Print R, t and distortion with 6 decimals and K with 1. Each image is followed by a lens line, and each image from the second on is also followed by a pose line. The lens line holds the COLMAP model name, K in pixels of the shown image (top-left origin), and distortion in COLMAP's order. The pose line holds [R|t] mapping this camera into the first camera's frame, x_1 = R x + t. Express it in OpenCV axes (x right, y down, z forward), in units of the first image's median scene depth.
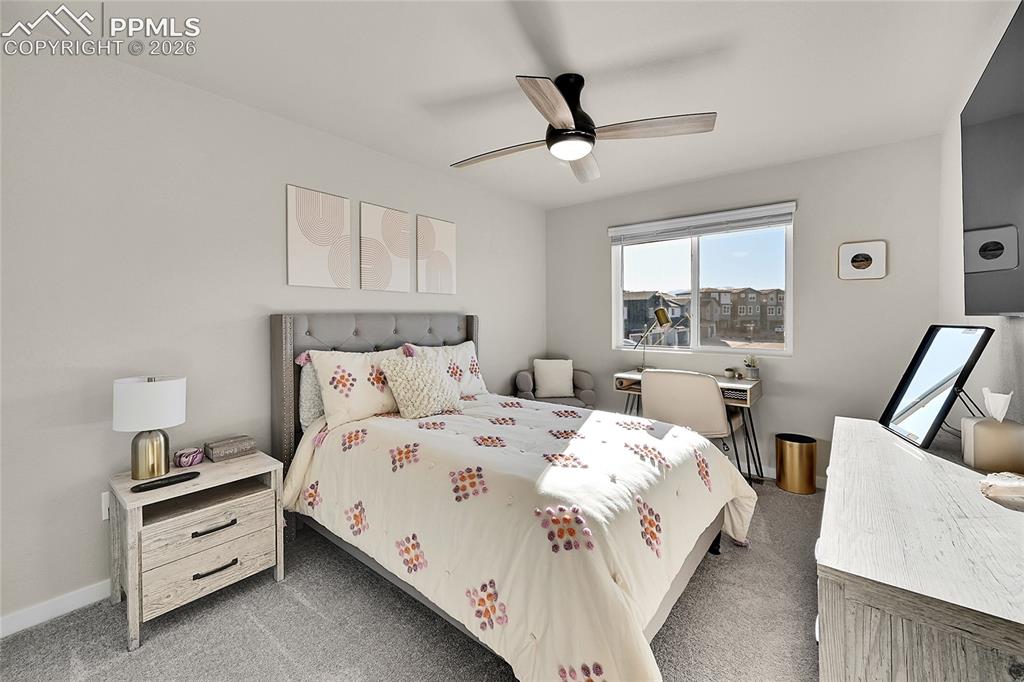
lens RADIAL K [[414.0, 0, 511.6], [0, 414.0, 325.8], [0, 0, 1]] dist [-0.001450, -0.000129]
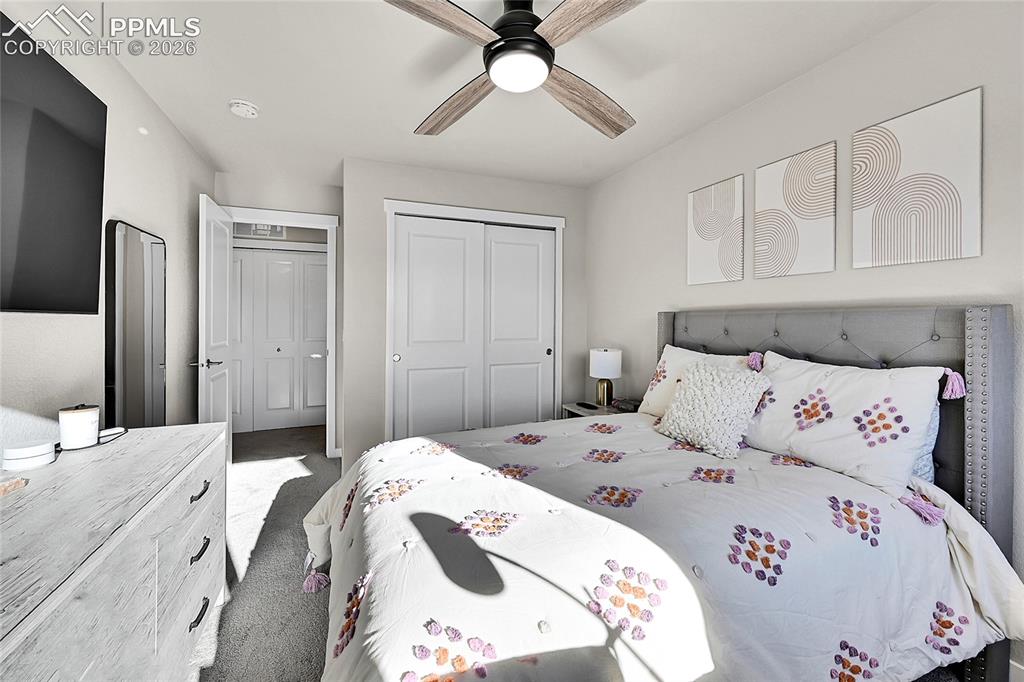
lens RADIAL K [[407.2, 0, 513.3], [0, 407.2, 333.0], [0, 0, 1]] dist [0.001042, -0.000109]
pose [[-0.460652, 0.038104, -0.886763, 0.496603], [-0.010348, 0.998780, 0.048293, -0.014314], [0.887521, 0.031423, -0.459695, 0.847267]]
